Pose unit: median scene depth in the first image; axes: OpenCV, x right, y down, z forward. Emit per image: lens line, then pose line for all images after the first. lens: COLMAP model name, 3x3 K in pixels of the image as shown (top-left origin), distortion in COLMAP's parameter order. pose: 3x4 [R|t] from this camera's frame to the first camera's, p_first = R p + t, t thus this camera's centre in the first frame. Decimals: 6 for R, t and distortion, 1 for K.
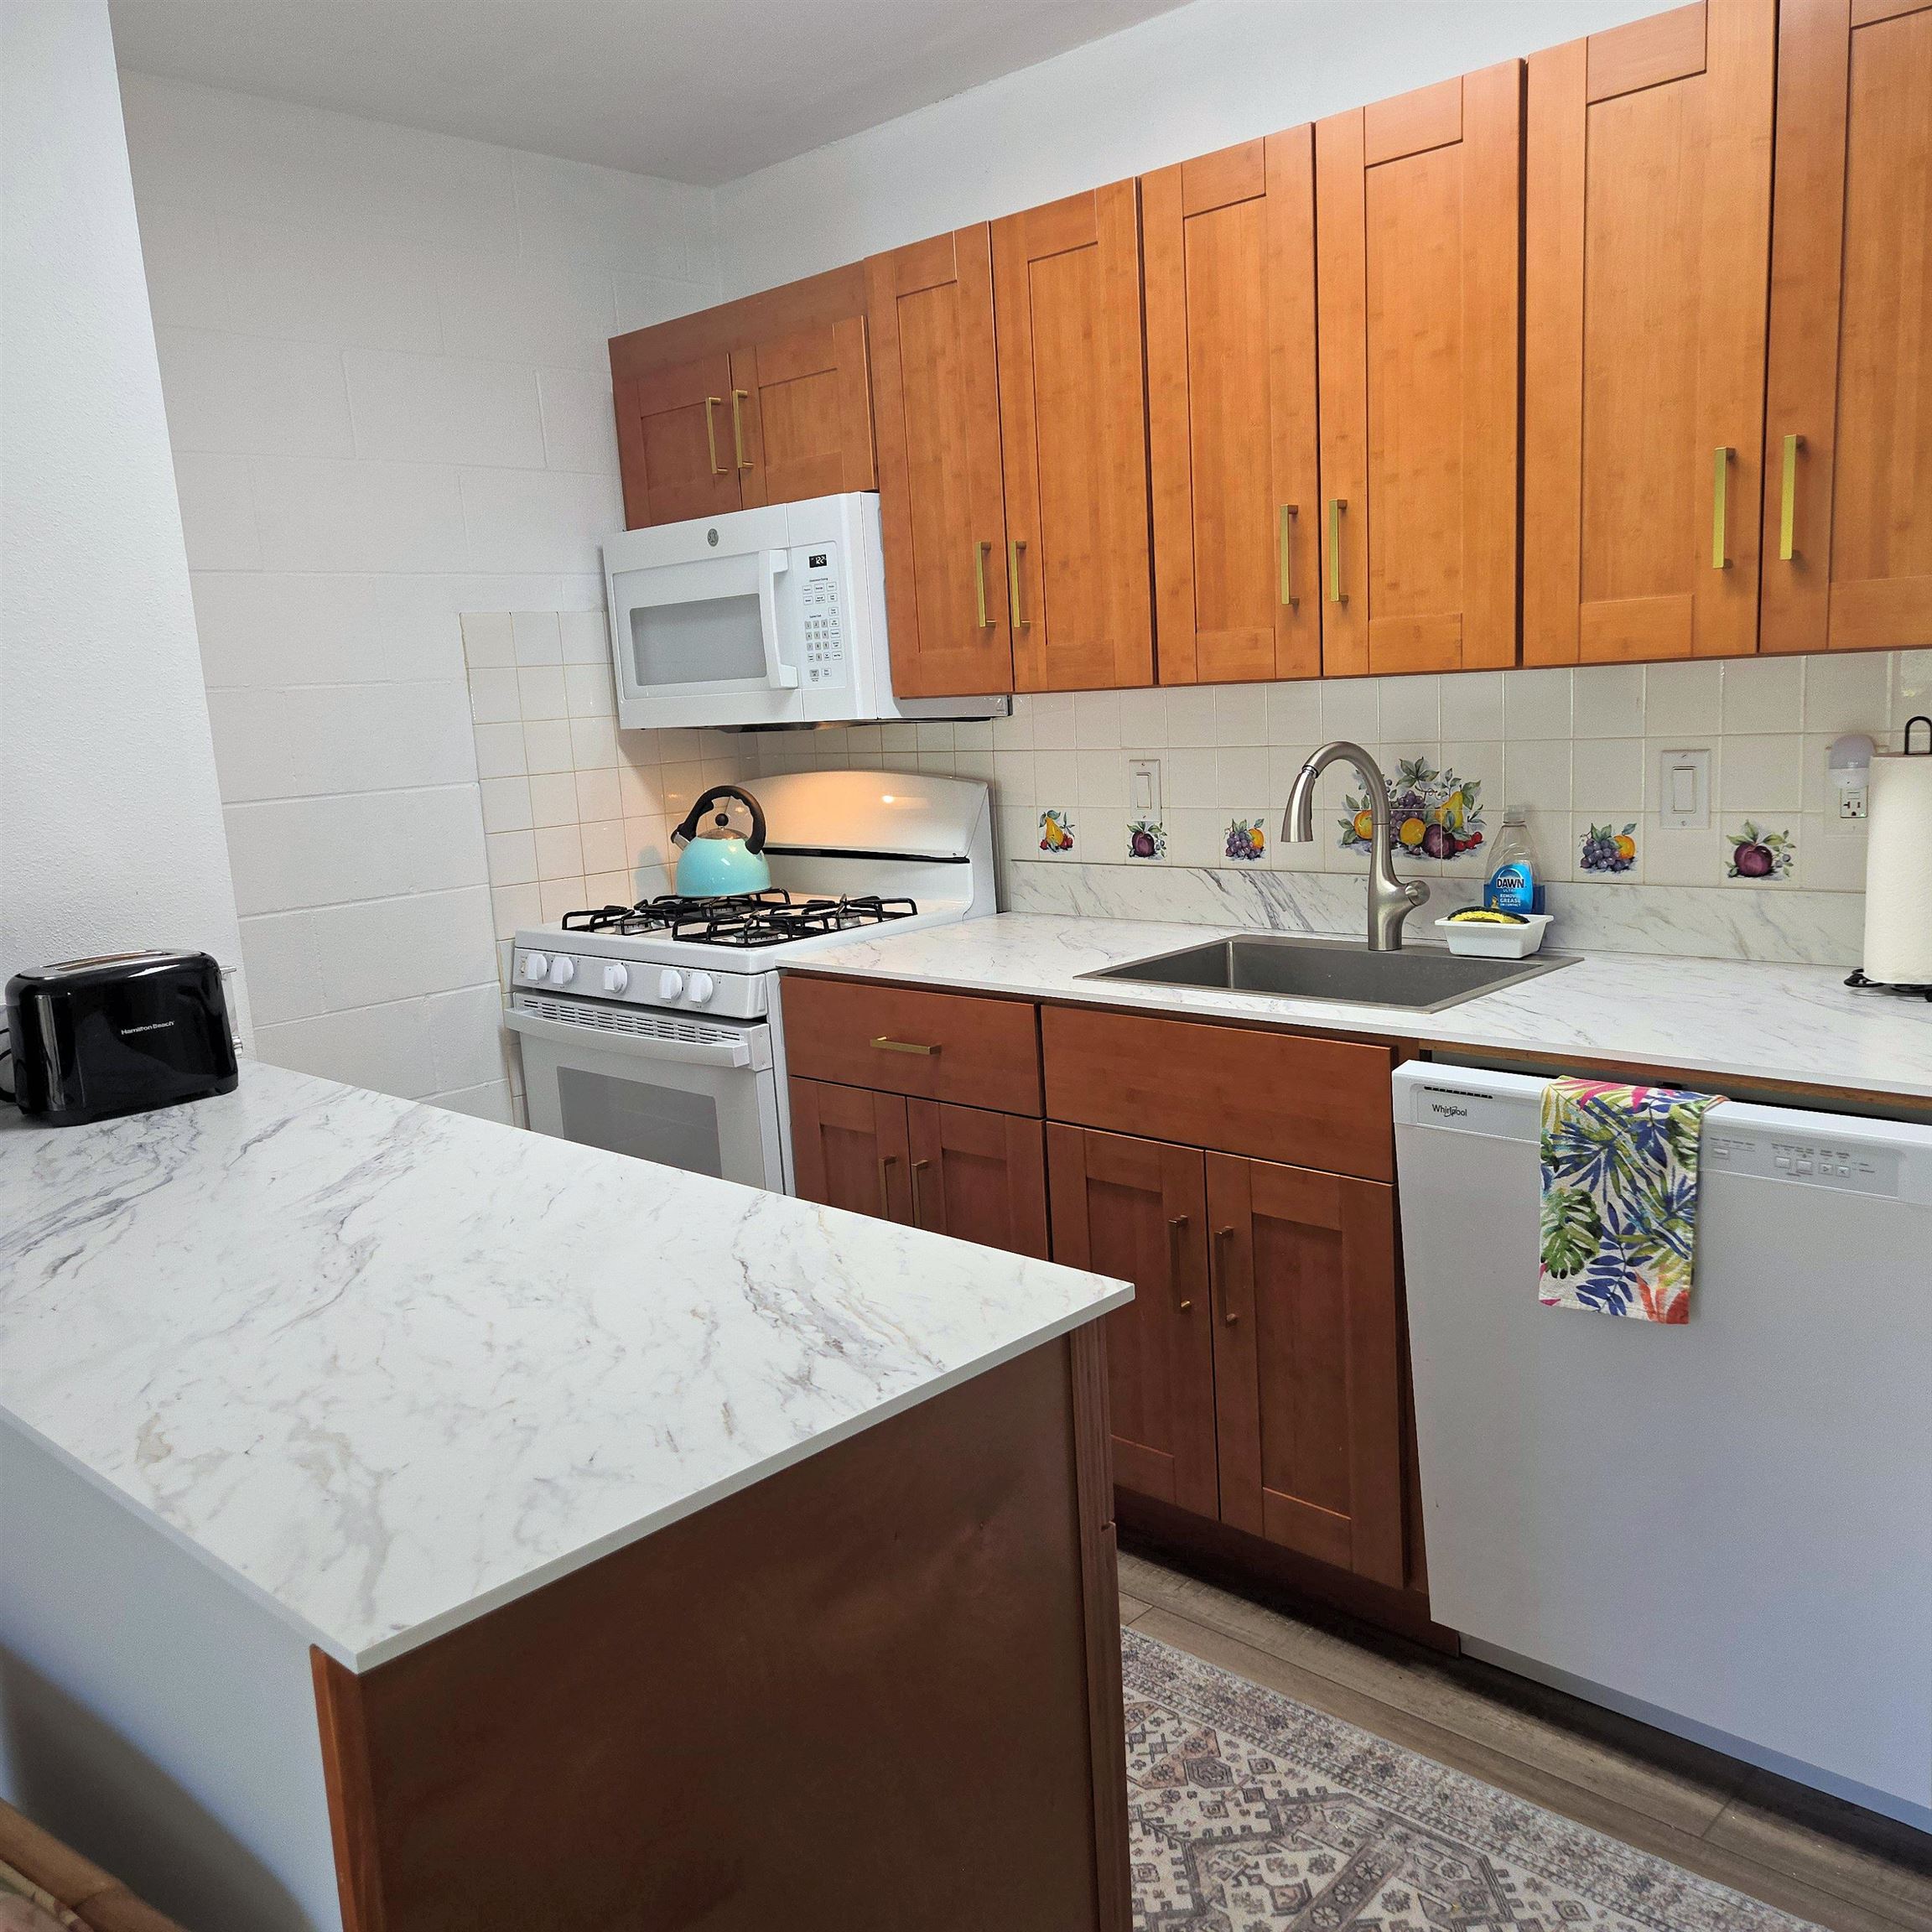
lens RADIAL K [[1731.2, 0, 973.4], [0, 1731.2, 978.1], [0, 0, 1]] dist [0.075097, -0.058569]
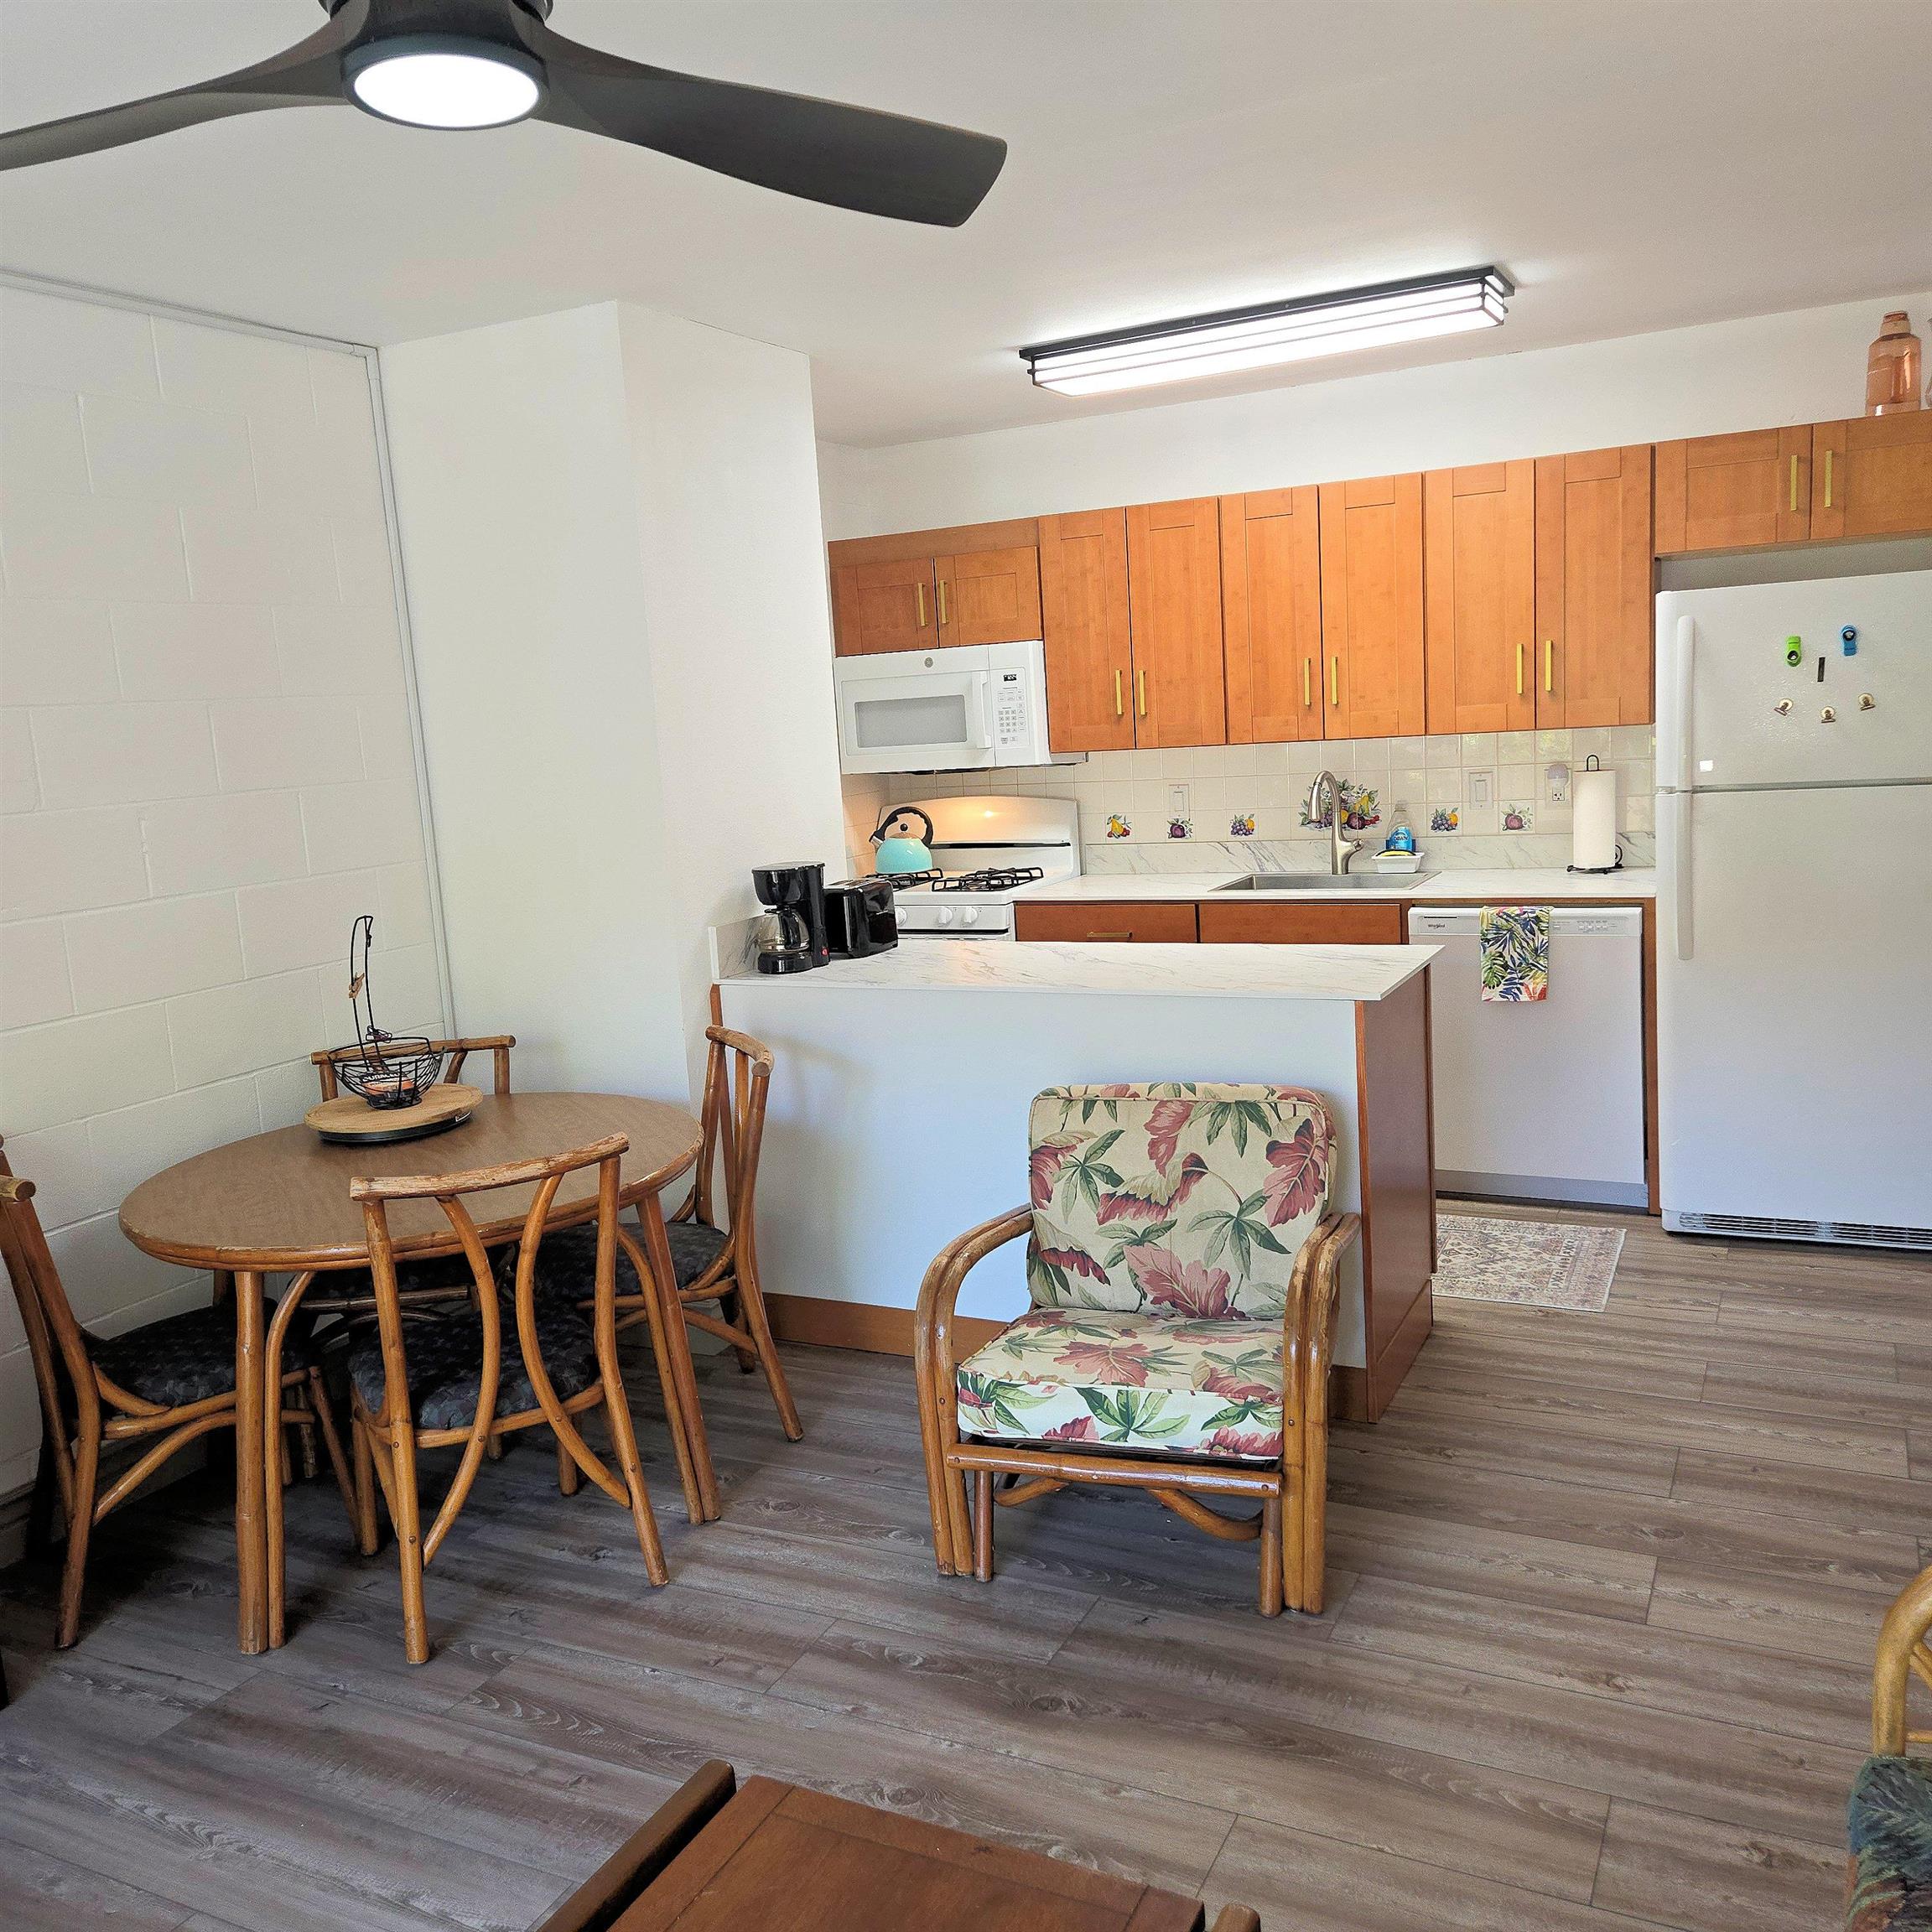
lens RADIAL K [[1731.2, 0, 959.0], [0, 1731.2, 960.4], [0, 0, 1]] dist [0.075097, -0.058569]
pose [[0.958987, -0.045249, 0.279817, -0.739555], [0.056379, 0.997901, -0.031855, 0.119807], [-0.277788, 0.046324, 0.959525, -0.782741]]
